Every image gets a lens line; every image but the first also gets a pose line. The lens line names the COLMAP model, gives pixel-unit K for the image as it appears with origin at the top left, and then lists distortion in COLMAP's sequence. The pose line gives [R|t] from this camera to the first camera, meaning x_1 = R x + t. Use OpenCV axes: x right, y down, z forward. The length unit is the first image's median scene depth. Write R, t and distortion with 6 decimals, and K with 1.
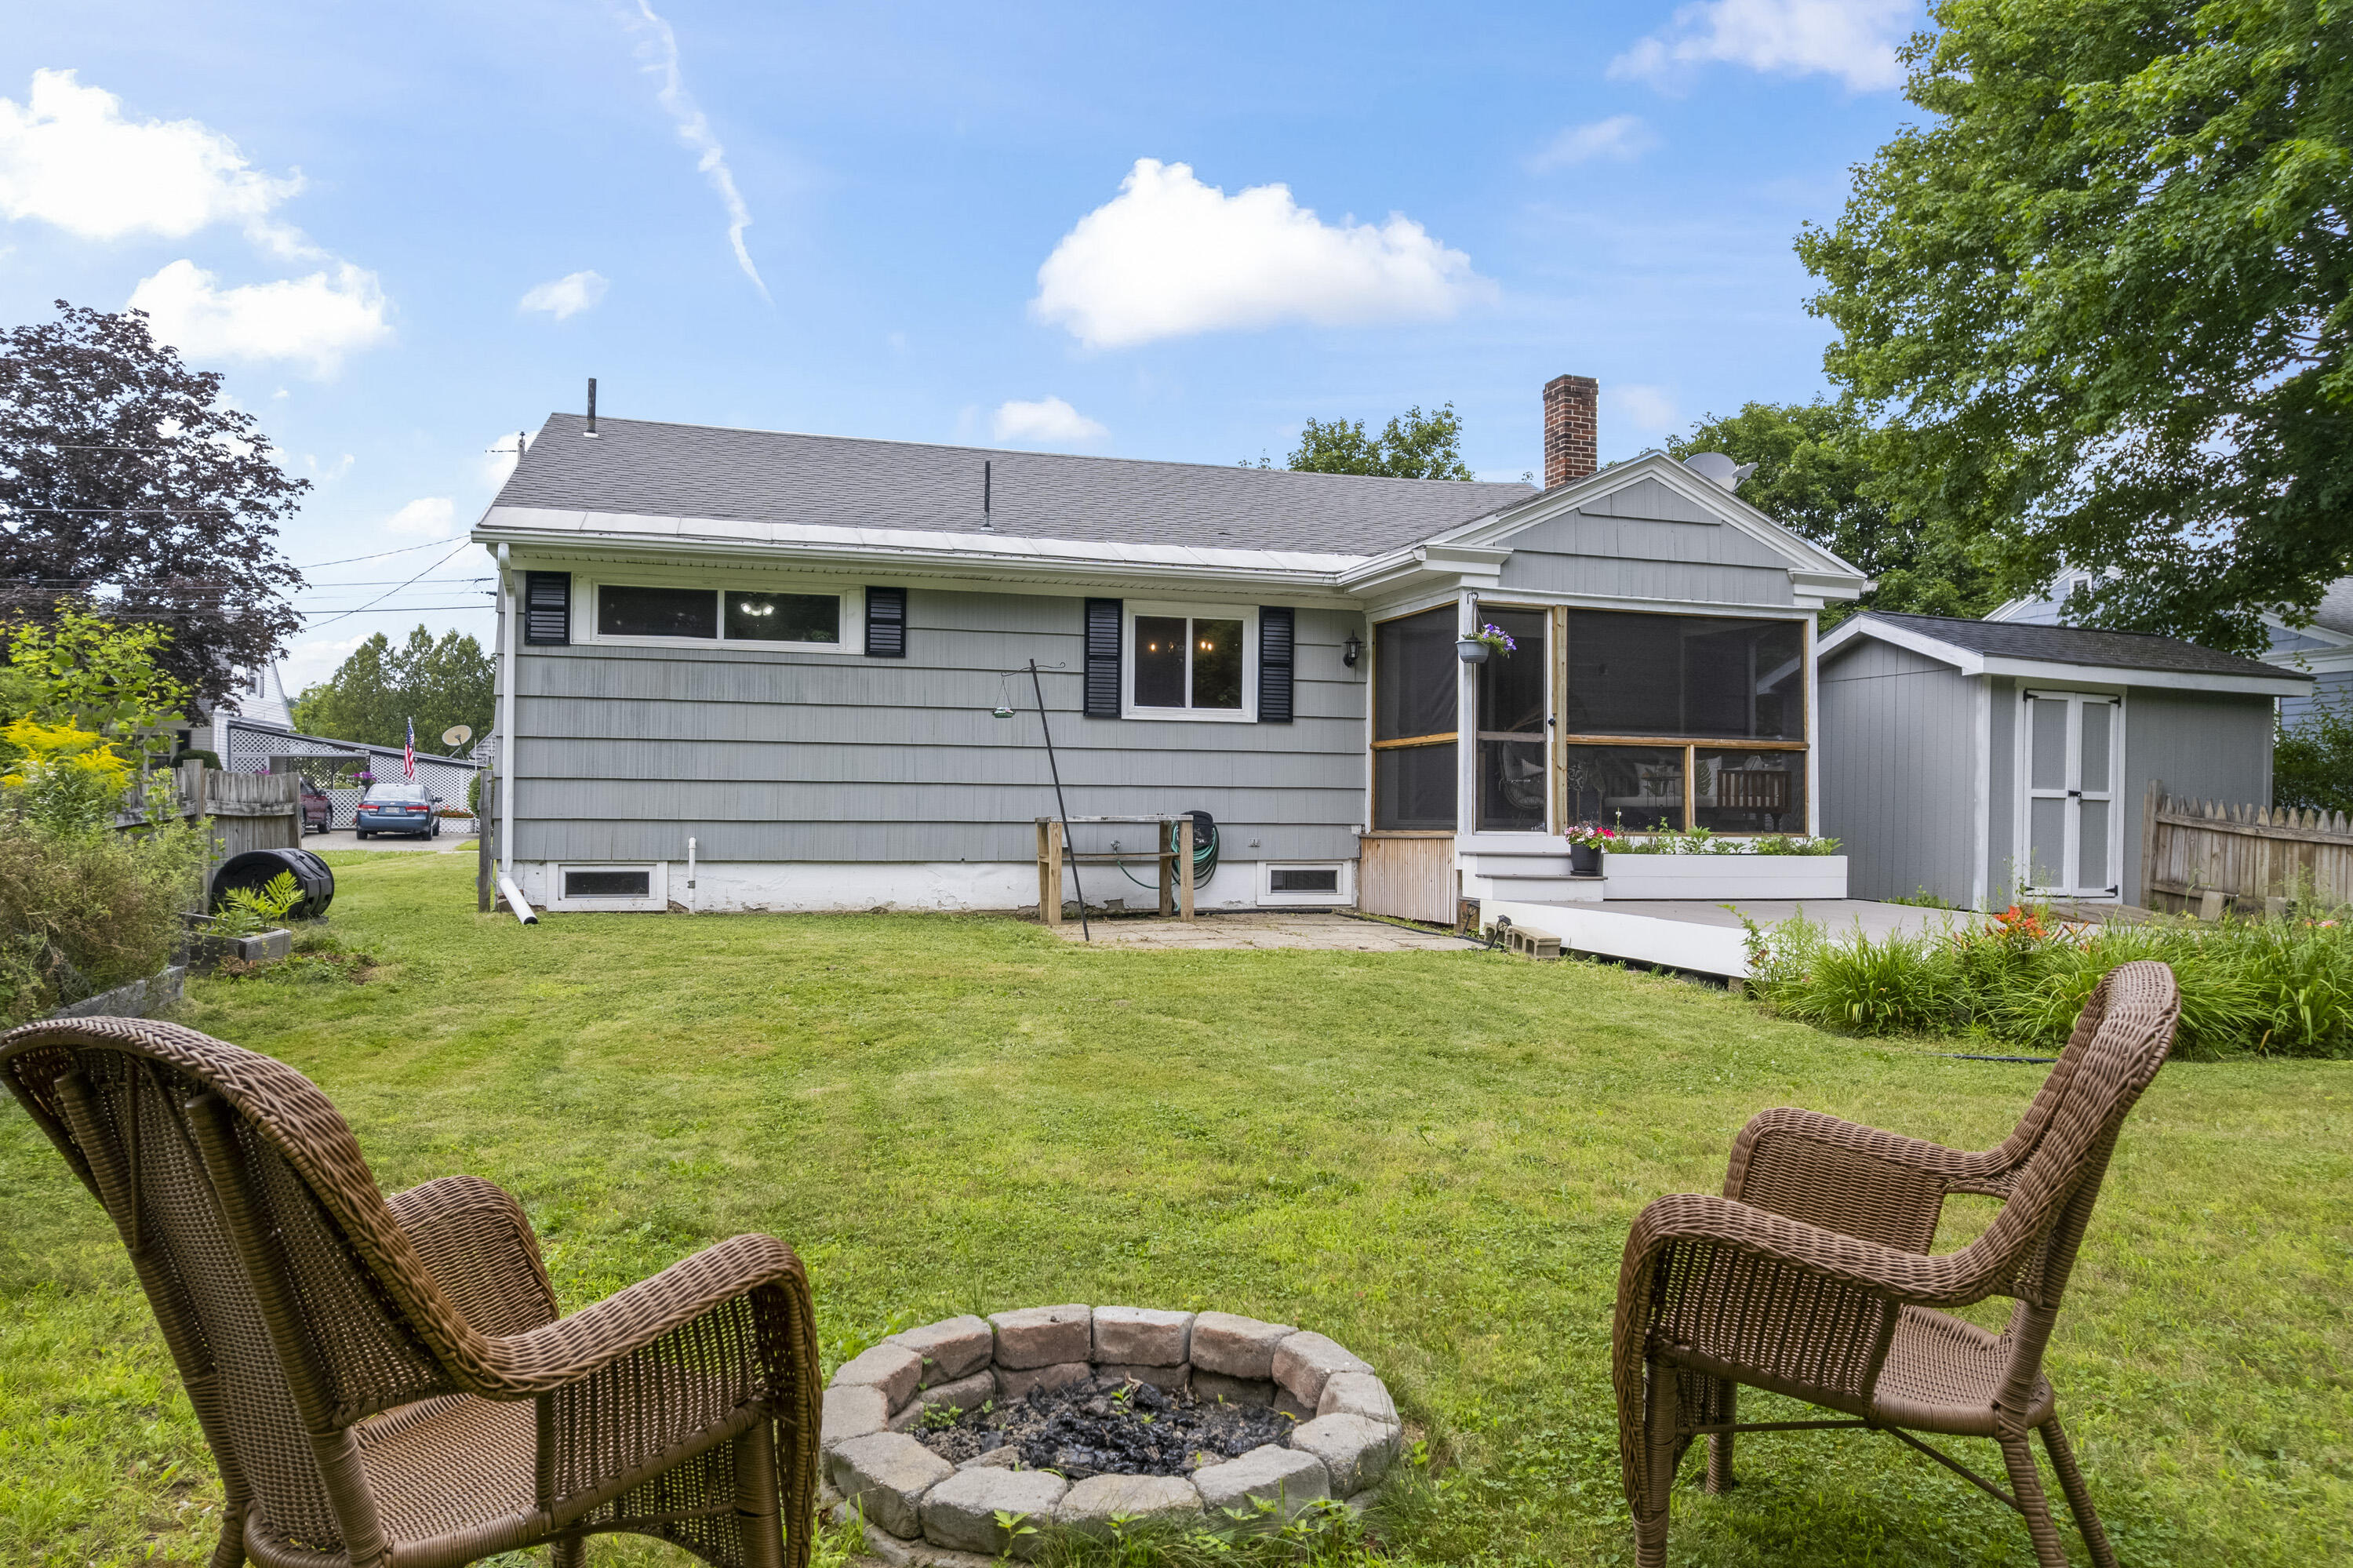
lens RADIAL K [[1555.0, 0, 1209.4], [0, 1555.0, 791.9], [0, 0, 1]] dist [-0.071548, 0.064014]
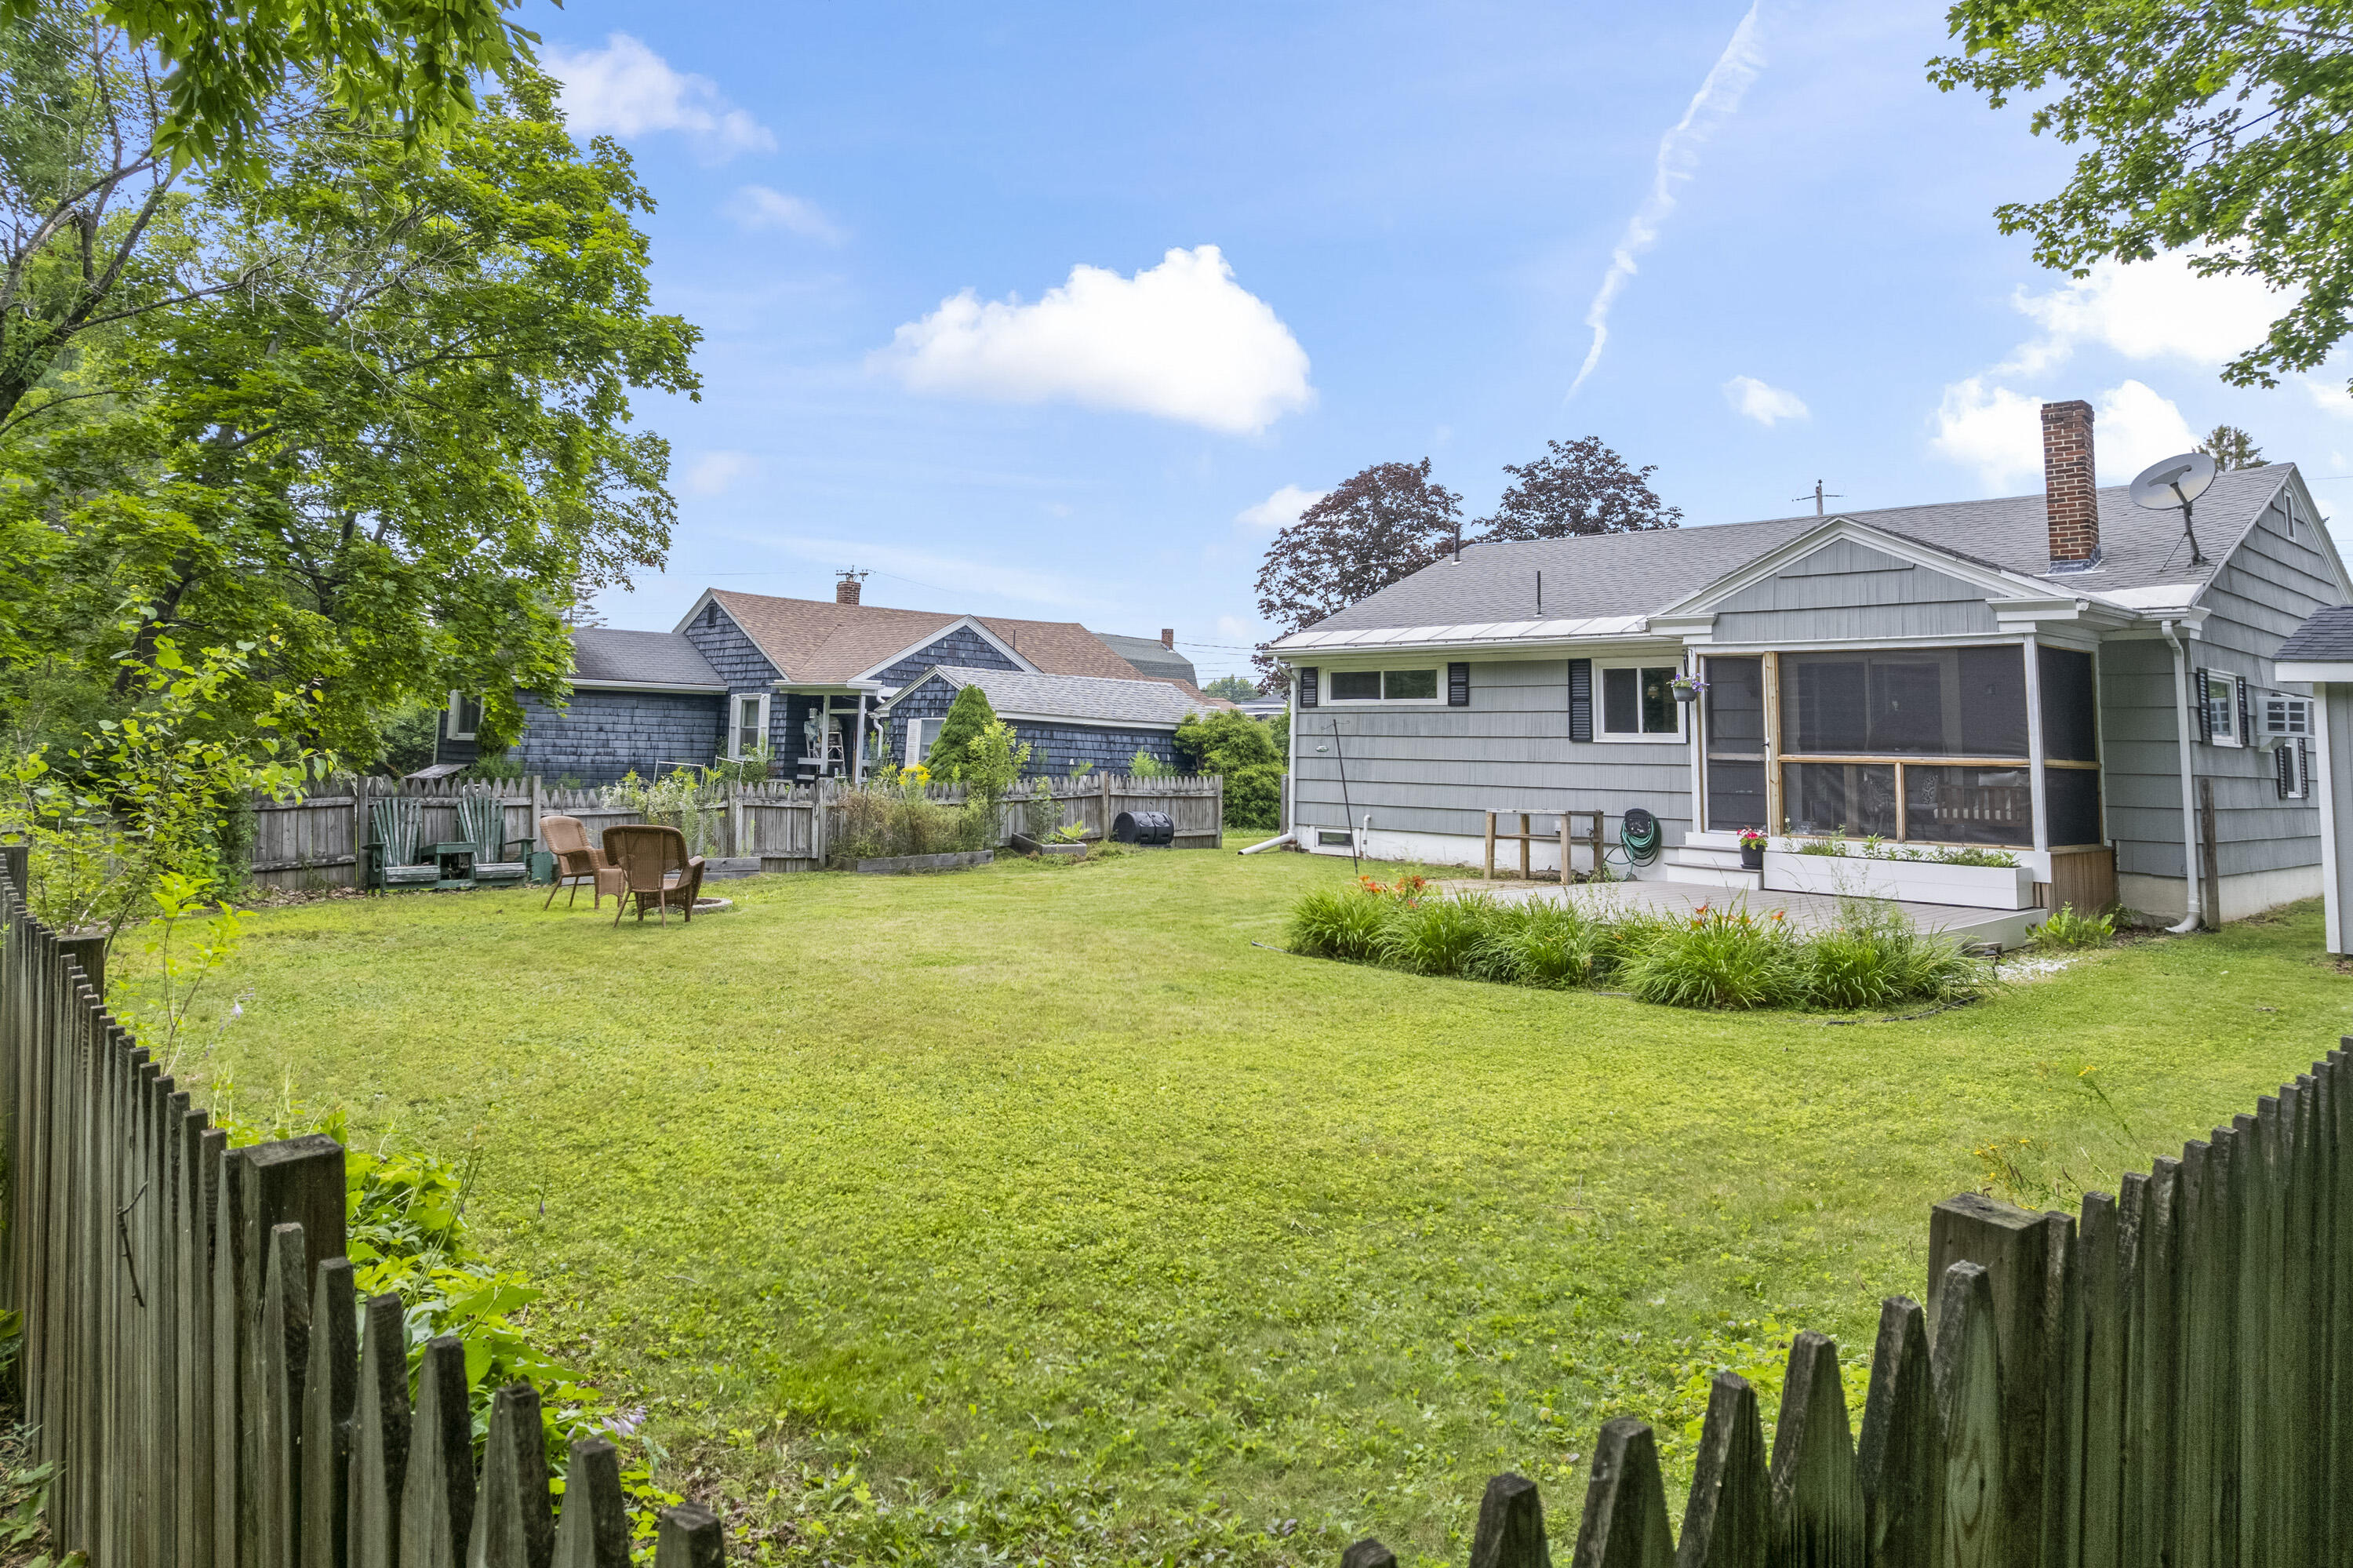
lens RADIAL K [[1622.3, 0, 1179.4], [0, 1622.3, 624.9], [0, 0, 1]] dist [-0.001310, -0.085845]
pose [[0.447966, -0.070995, -0.891227, 1.119705], [-0.009085, 0.996429, -0.083941, -0.025947], [0.894005, 0.045699, 0.445721, -0.014027]]
